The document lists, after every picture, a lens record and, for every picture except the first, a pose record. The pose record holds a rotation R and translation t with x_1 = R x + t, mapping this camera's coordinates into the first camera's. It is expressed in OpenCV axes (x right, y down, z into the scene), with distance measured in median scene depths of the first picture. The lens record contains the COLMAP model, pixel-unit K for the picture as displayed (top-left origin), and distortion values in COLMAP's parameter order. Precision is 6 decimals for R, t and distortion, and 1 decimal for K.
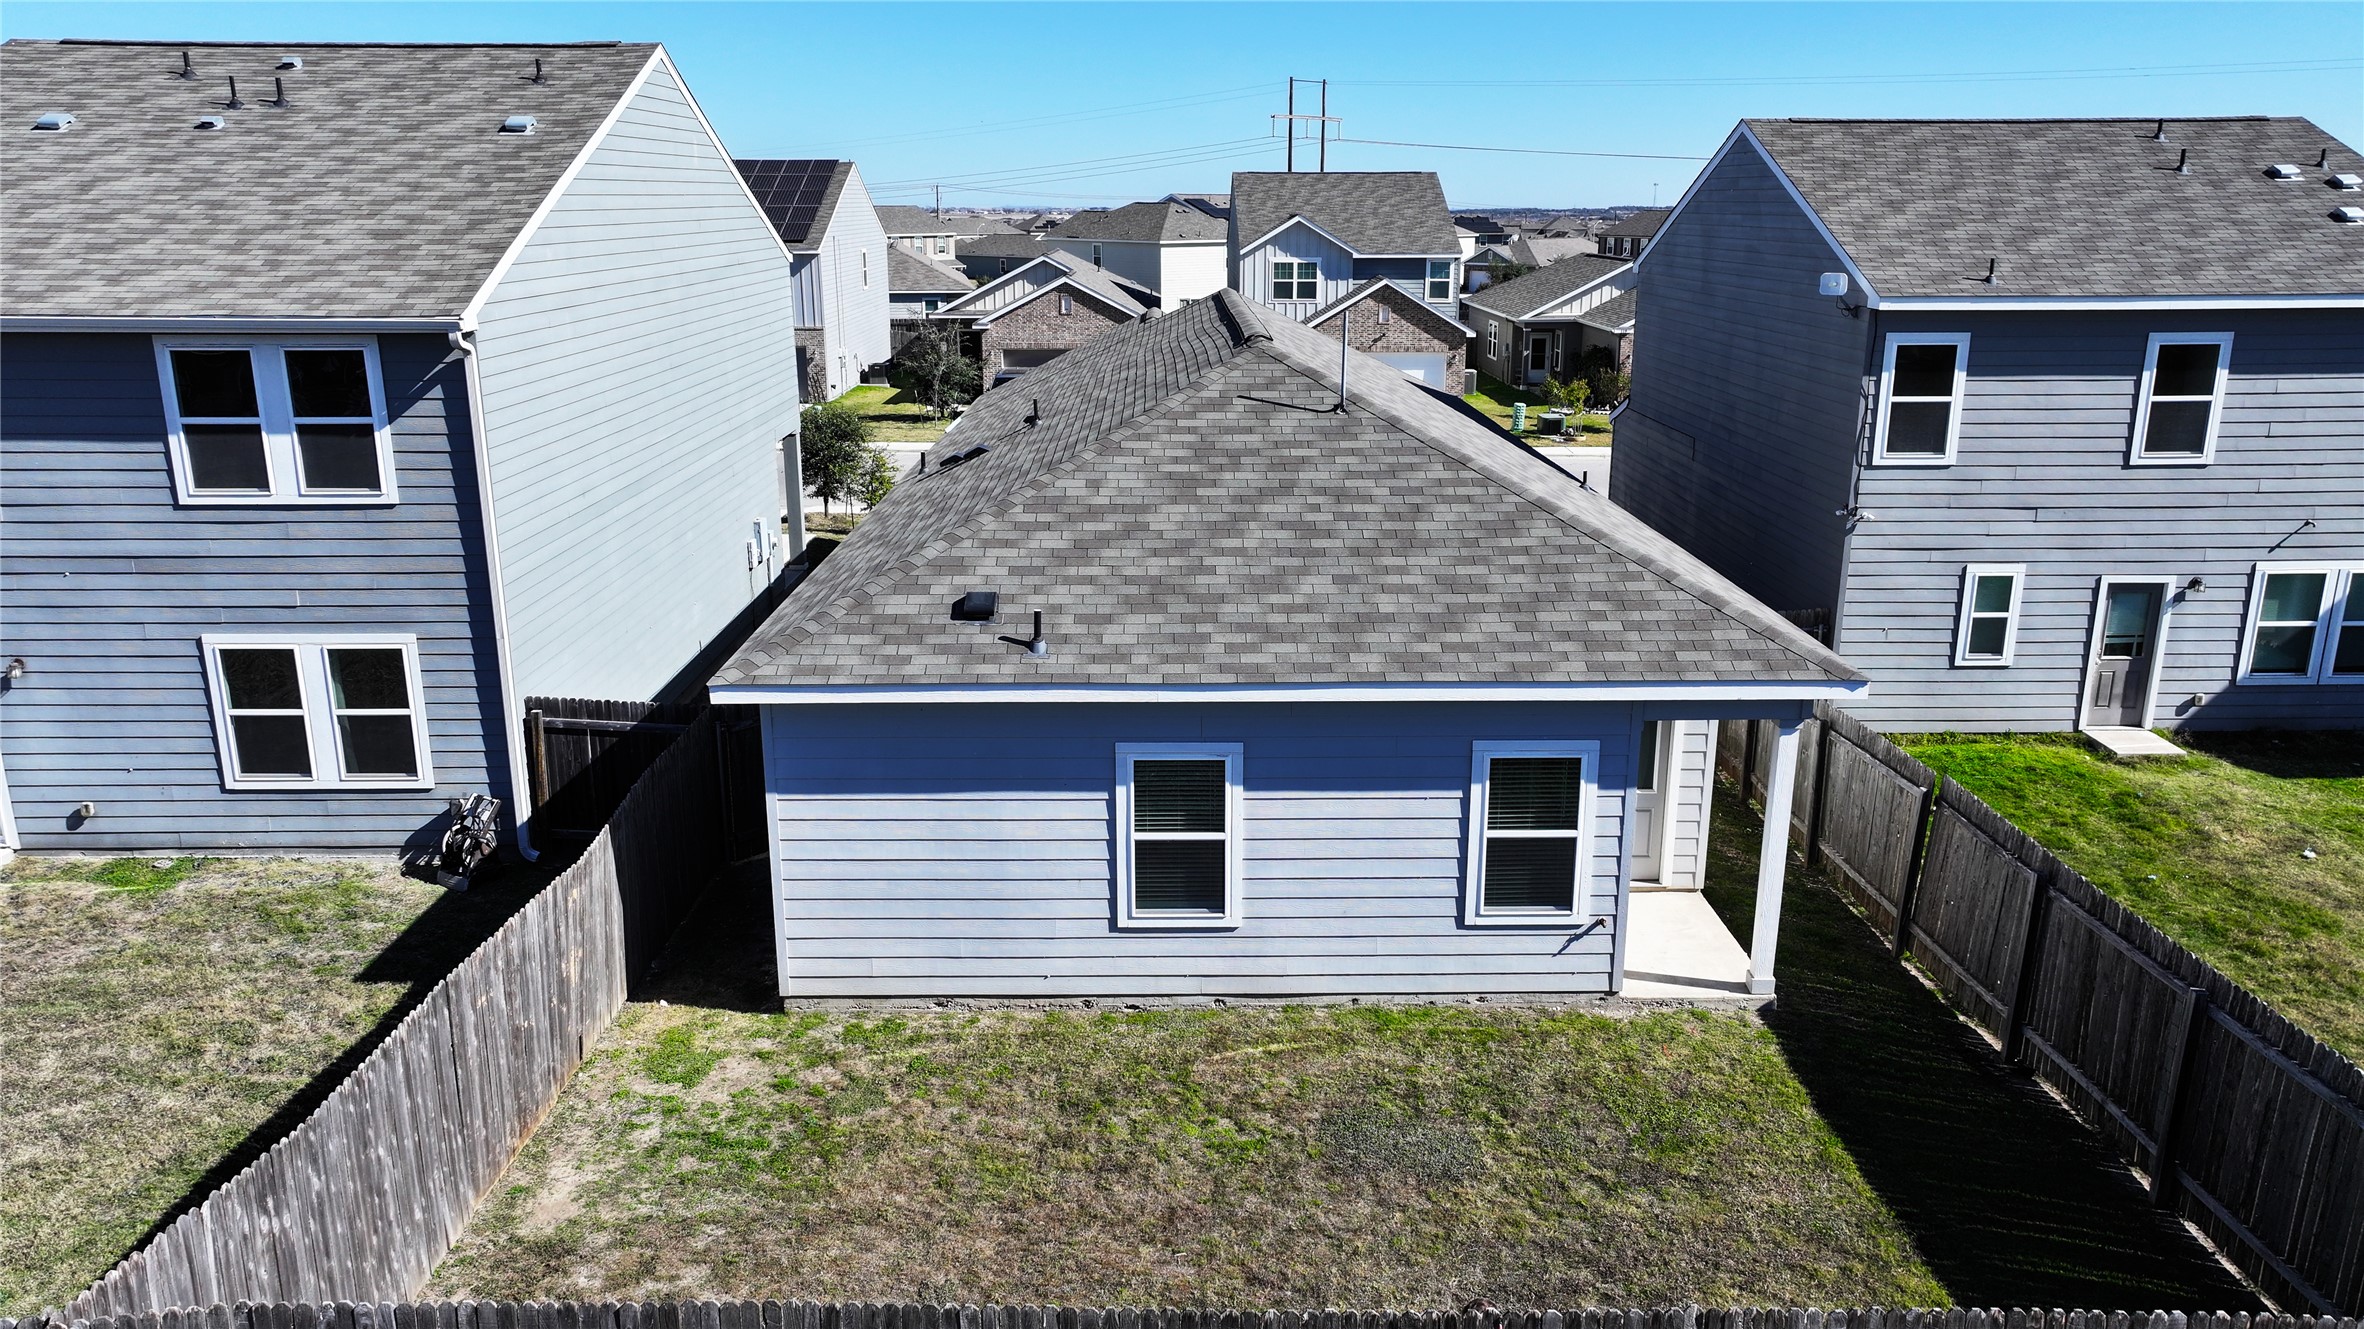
lens RADIAL K [[1667.1, 0, 1181.4], [0, 1667.1, 659.6], [0, 0, 1]] dist [0.003615, 0.005731]
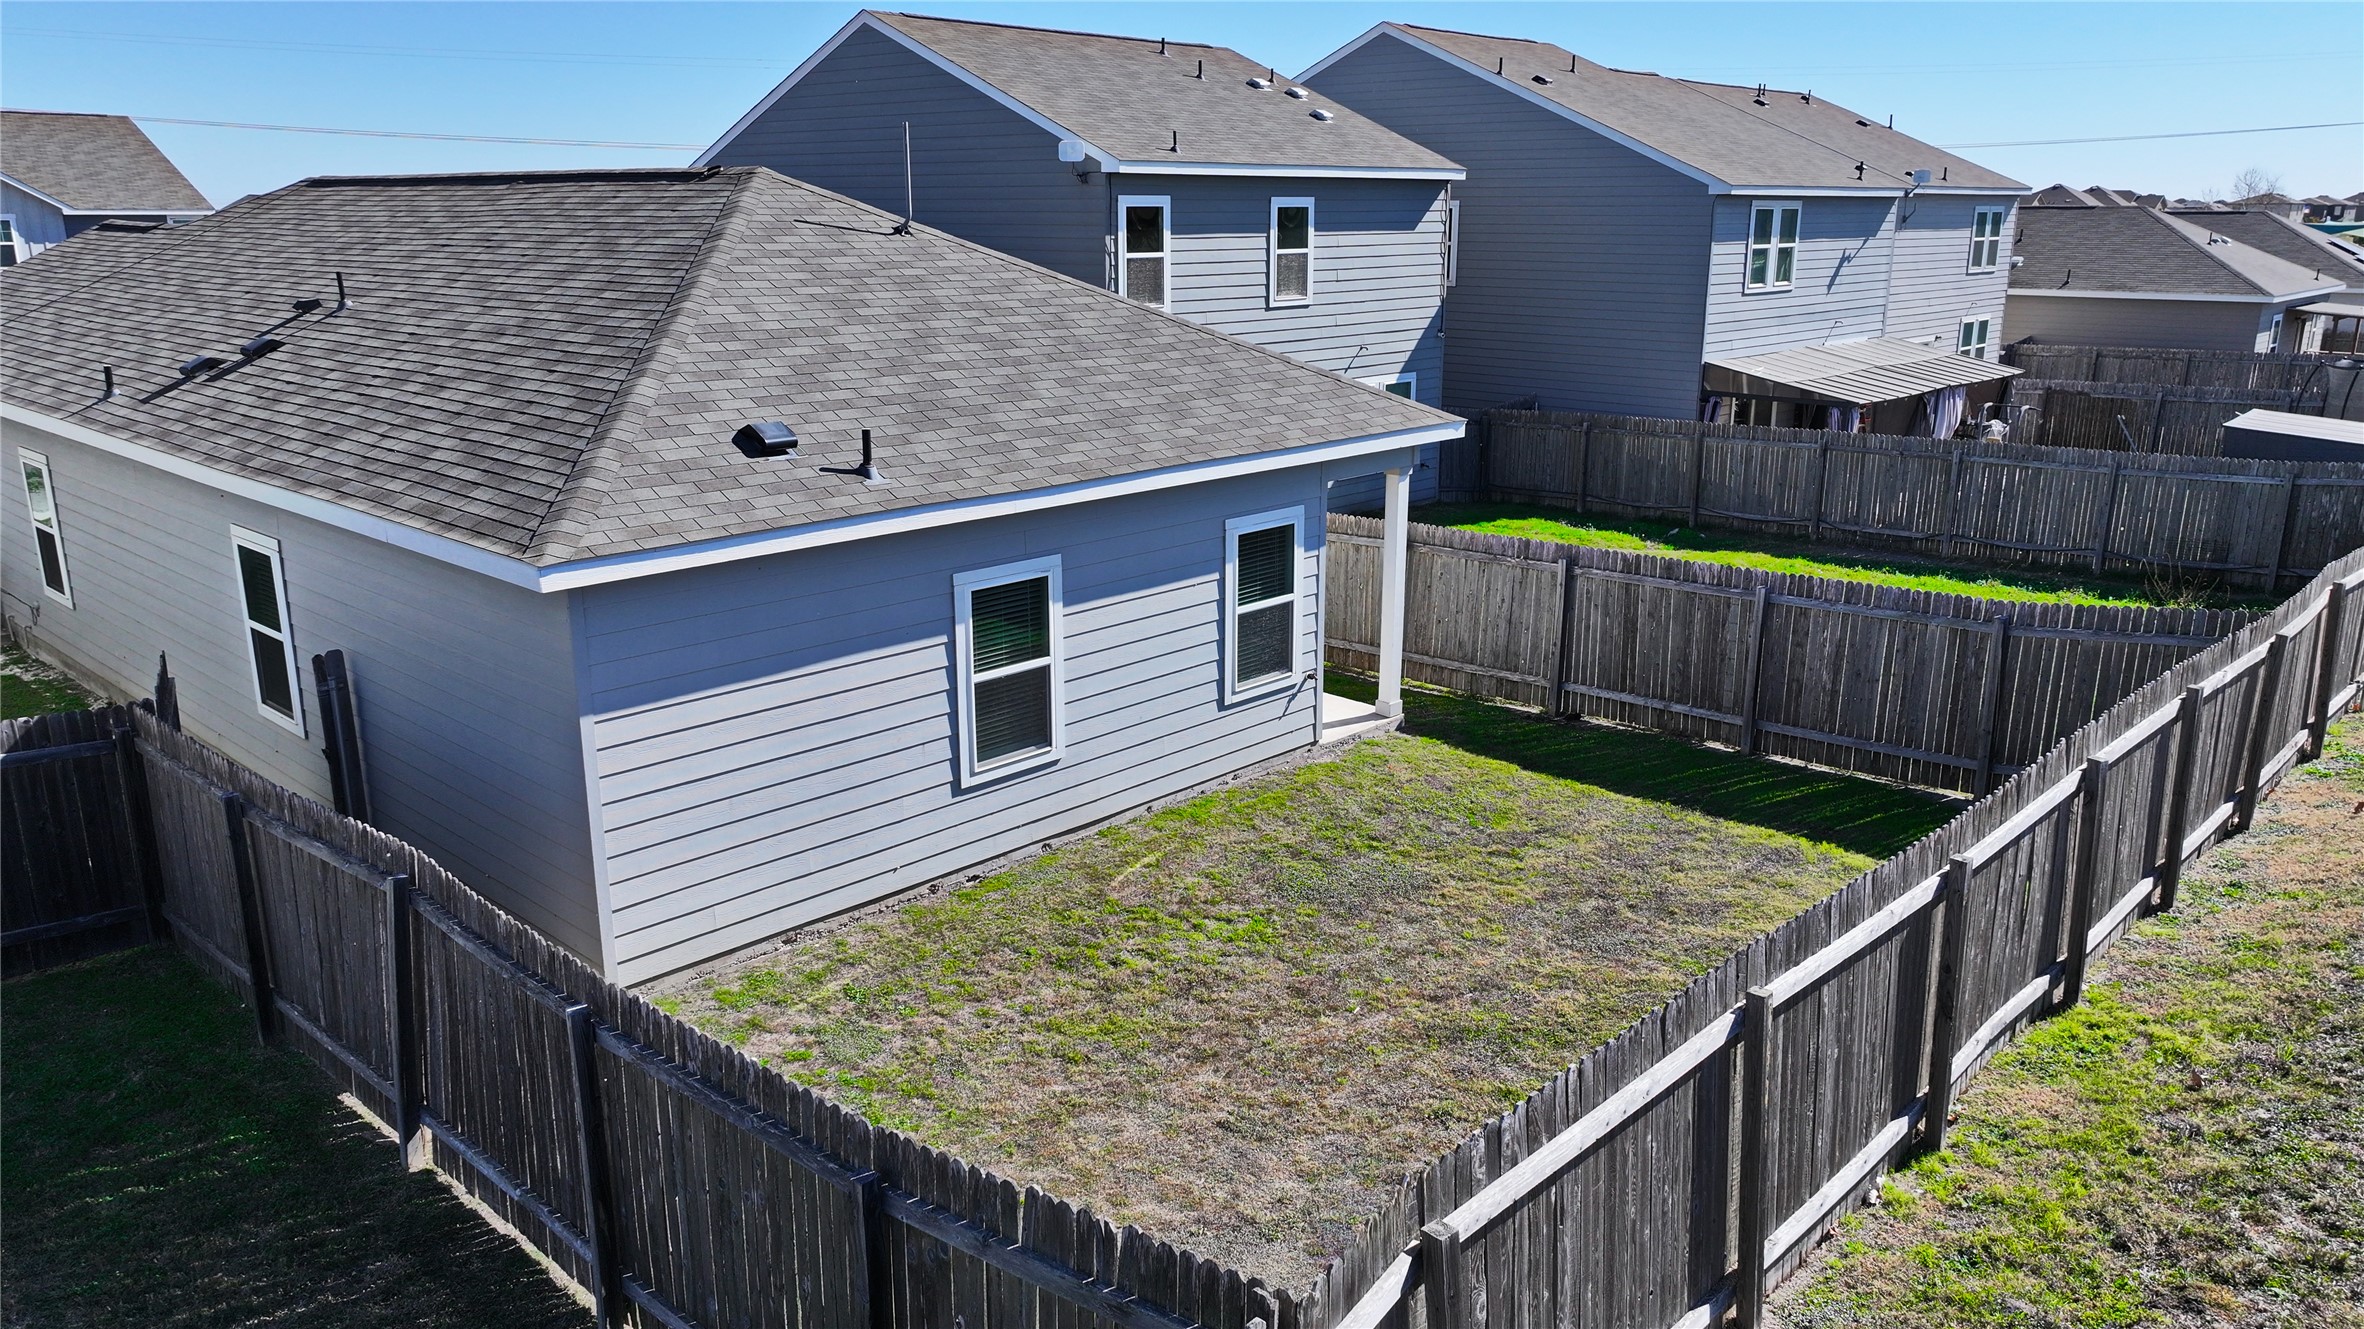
lens RADIAL K [[1667.1, 0, 1196.6], [0, 1667.1, 672.2], [0, 0, 1]] dist [0.003615, 0.005731]
pose [[0.688720, -0.192614, 0.698974, -0.556096], [0.189680, 0.978356, 0.082705, 0.050116], [-0.699776, 0.075621, 0.710348, 0.278590]]
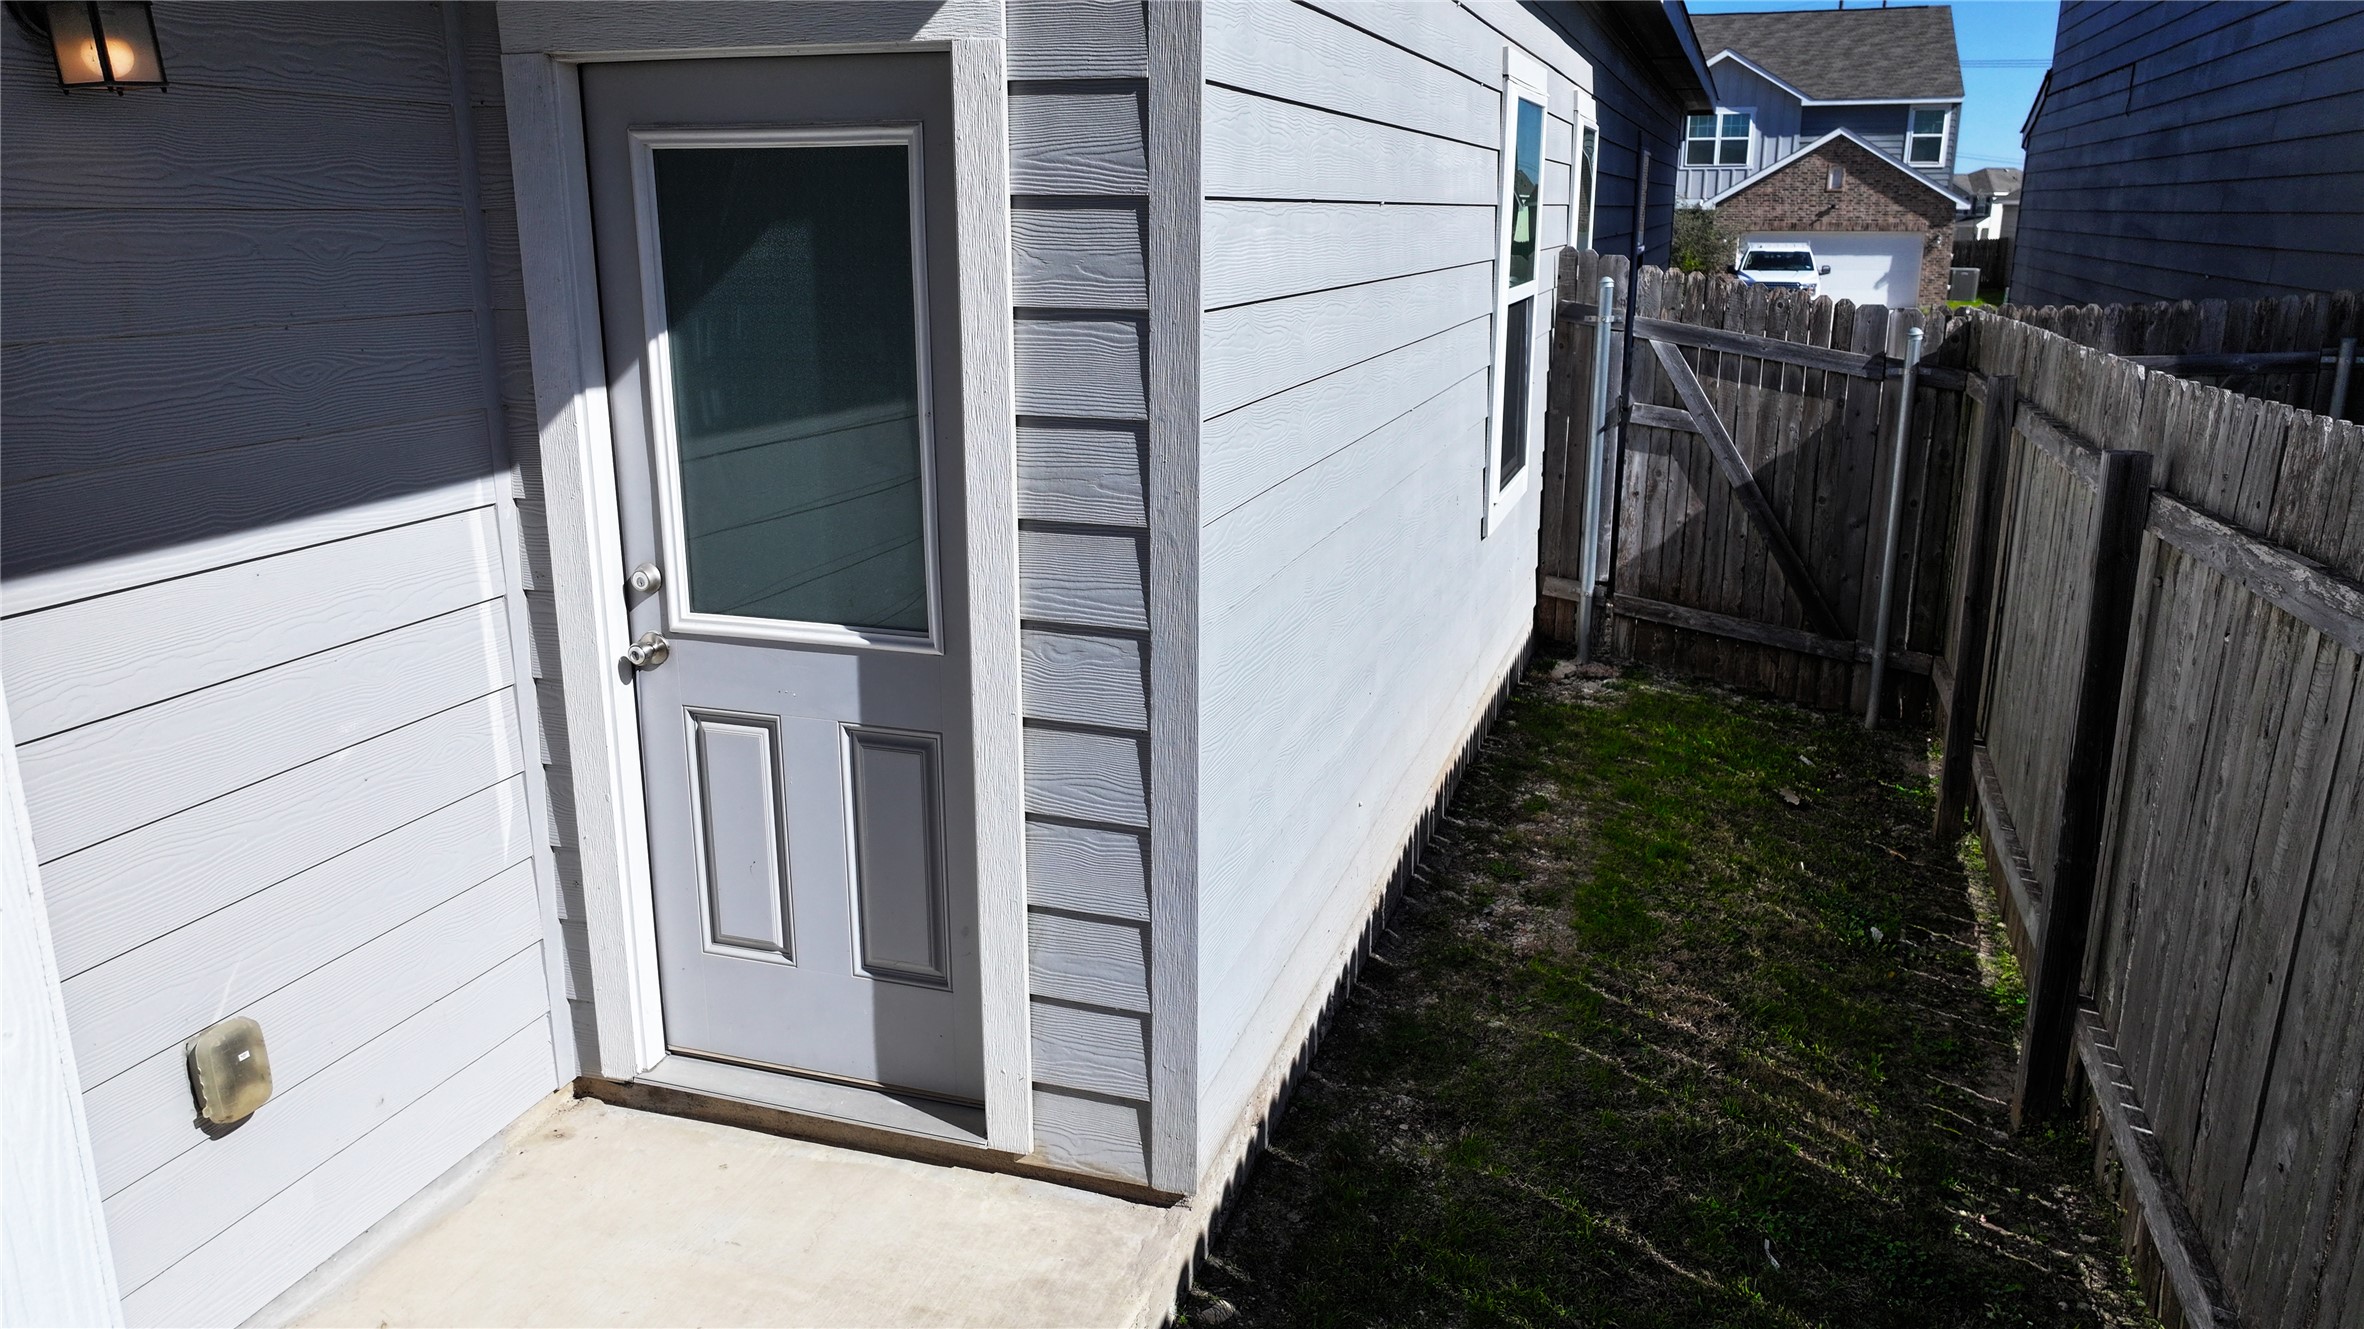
lens RADIAL K [[1667.1, 0, 1183.1], [0, 1667.1, 662.0], [0, 0, 1]] dist [0.003615, 0.005731]
pose [[0.945880, 0.084230, -0.313394, 0.422992], [-0.085212, 0.996307, 0.010592, 0.087816], [0.313128, 0.016686, 0.949564, 0.949461]]
